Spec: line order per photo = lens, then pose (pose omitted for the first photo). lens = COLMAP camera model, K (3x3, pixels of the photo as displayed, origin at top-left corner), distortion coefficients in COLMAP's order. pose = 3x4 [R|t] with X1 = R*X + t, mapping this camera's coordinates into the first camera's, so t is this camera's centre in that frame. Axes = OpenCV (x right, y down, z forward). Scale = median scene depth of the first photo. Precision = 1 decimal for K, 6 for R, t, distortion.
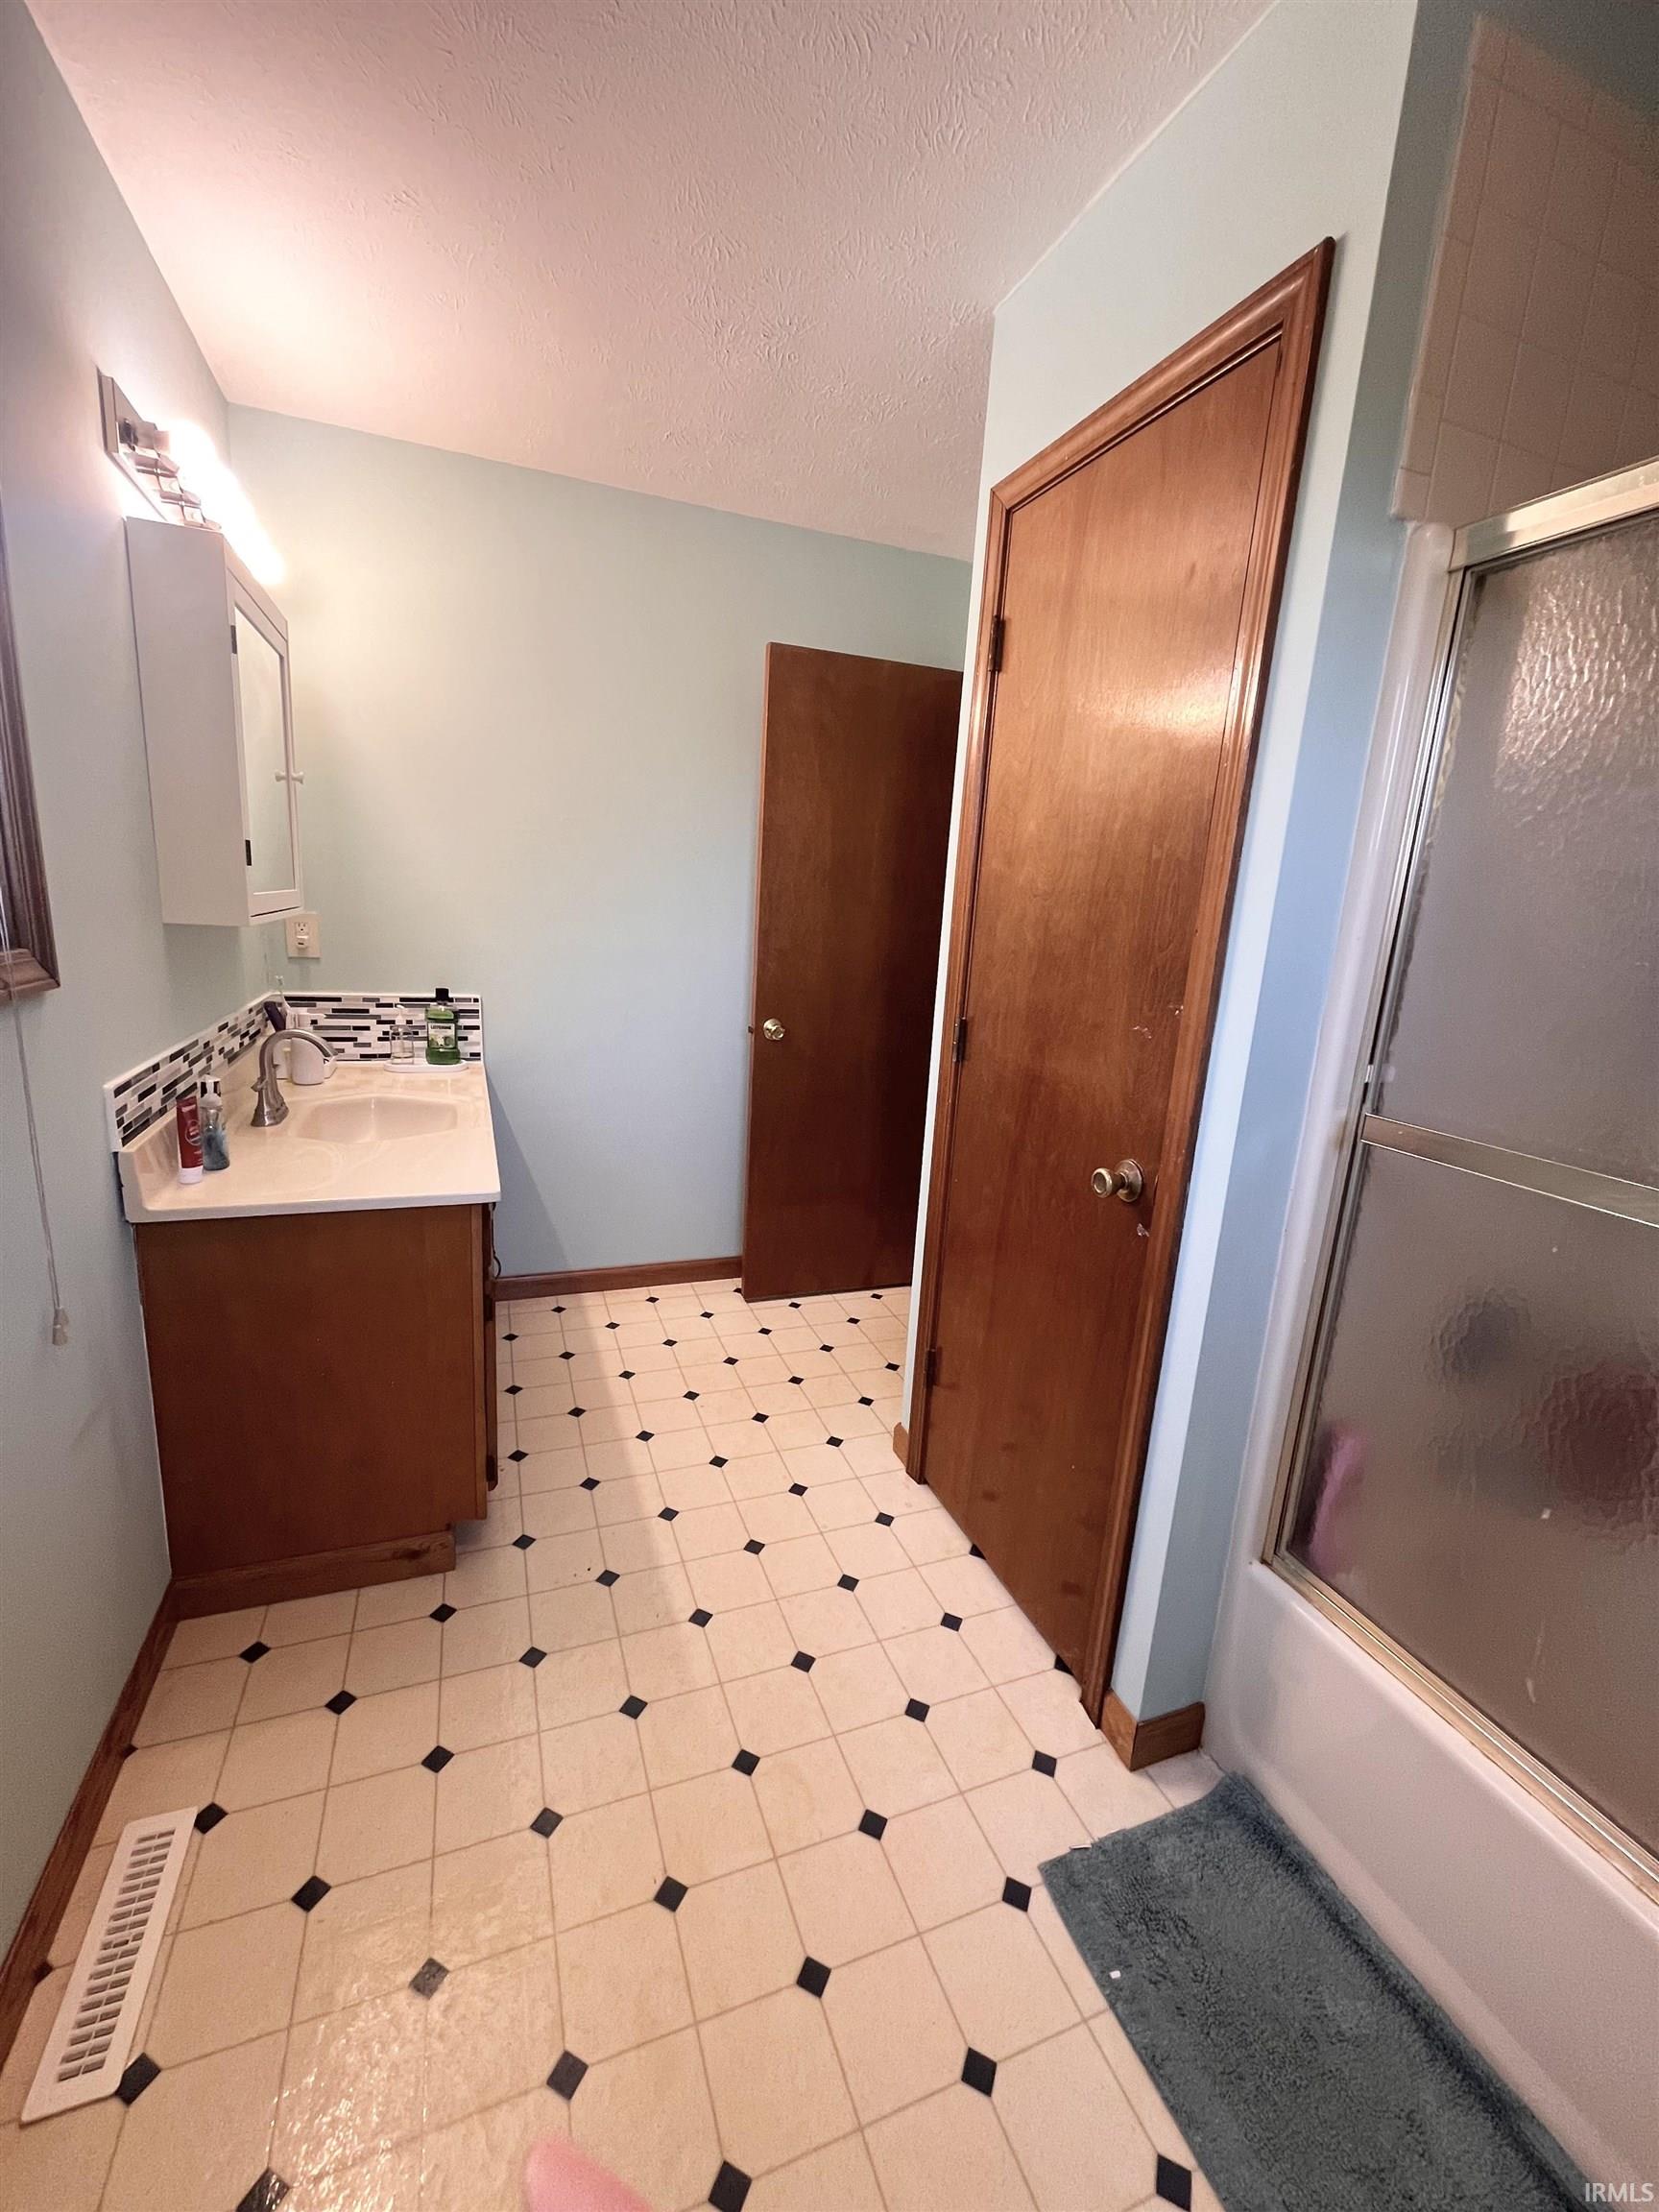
lens RADIAL K [[897.4, 0, 823.0], [0, 897.4, 1092.1], [0, 0, 1]] dist [-0.001722, -0.000565]
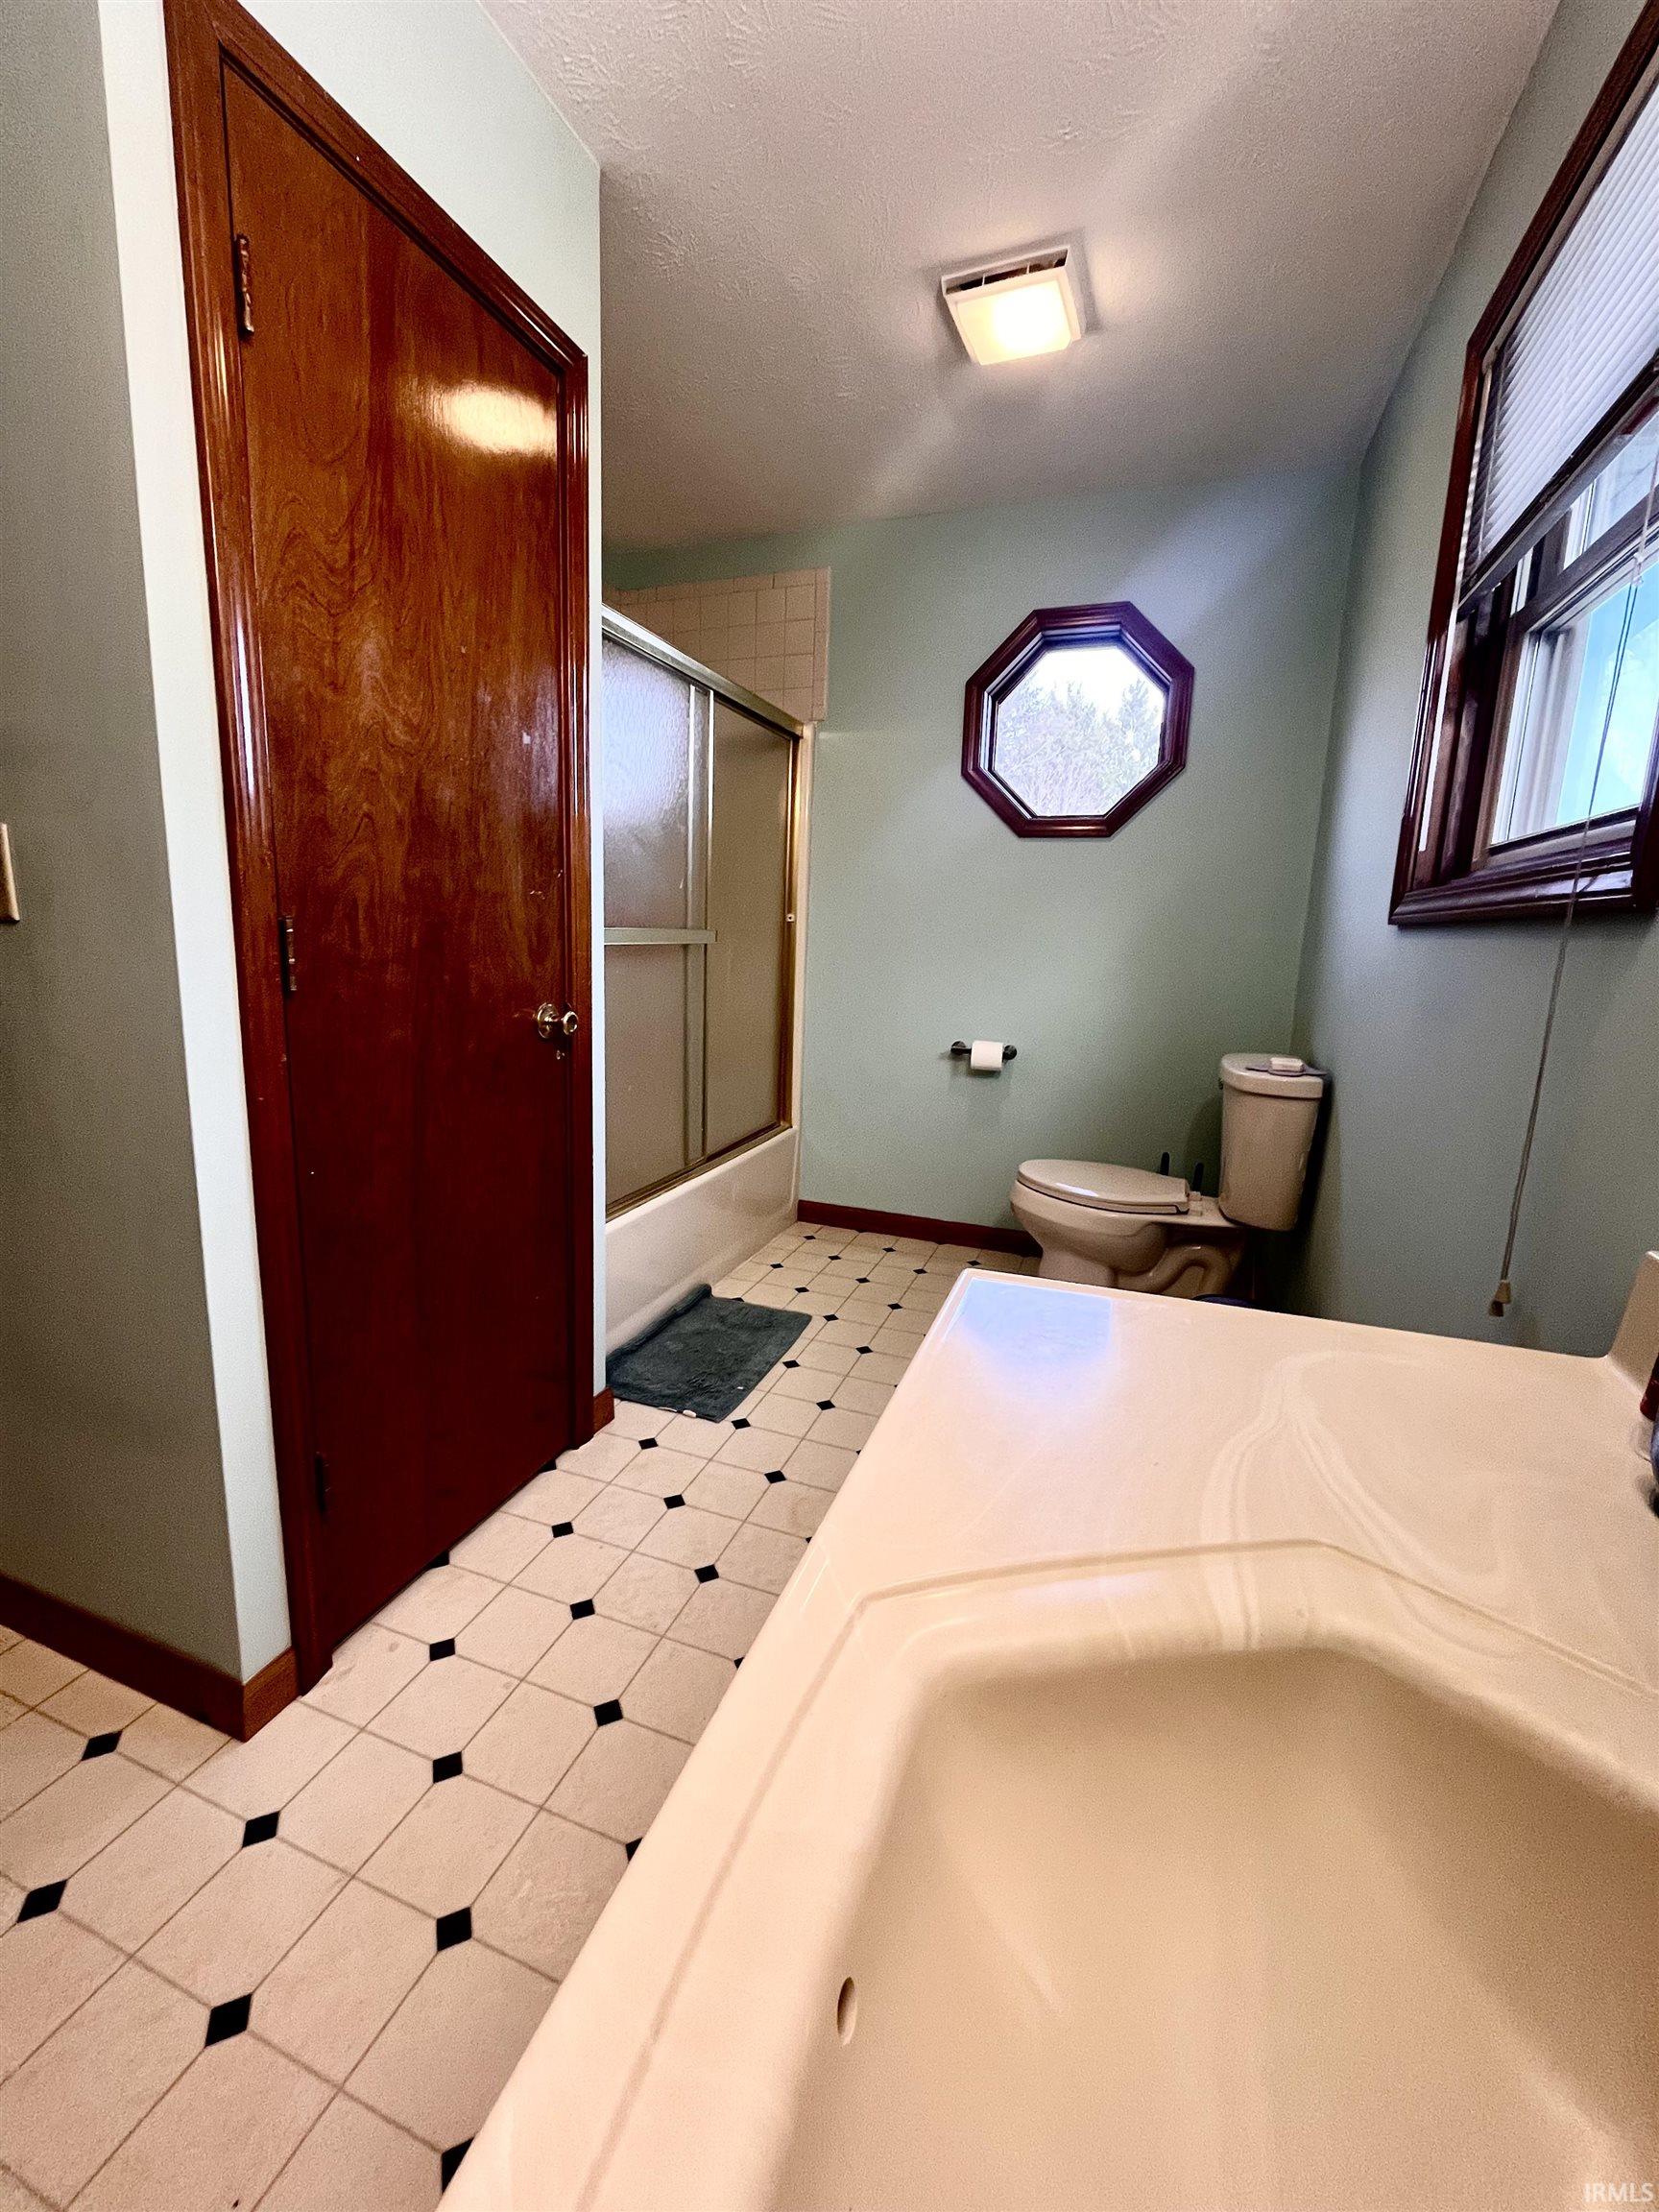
lens RADIAL K [[897.4, 0, 814.9], [0, 897.4, 1100.7], [0, 0, 1]] dist [-0.001722, -0.000565]
pose [[-0.742431, -0.203070, 0.638404, -0.656241], [0.070135, 0.924153, 0.375528, -0.211073], [-0.666242, 0.323578, -0.671877, 1.469067]]
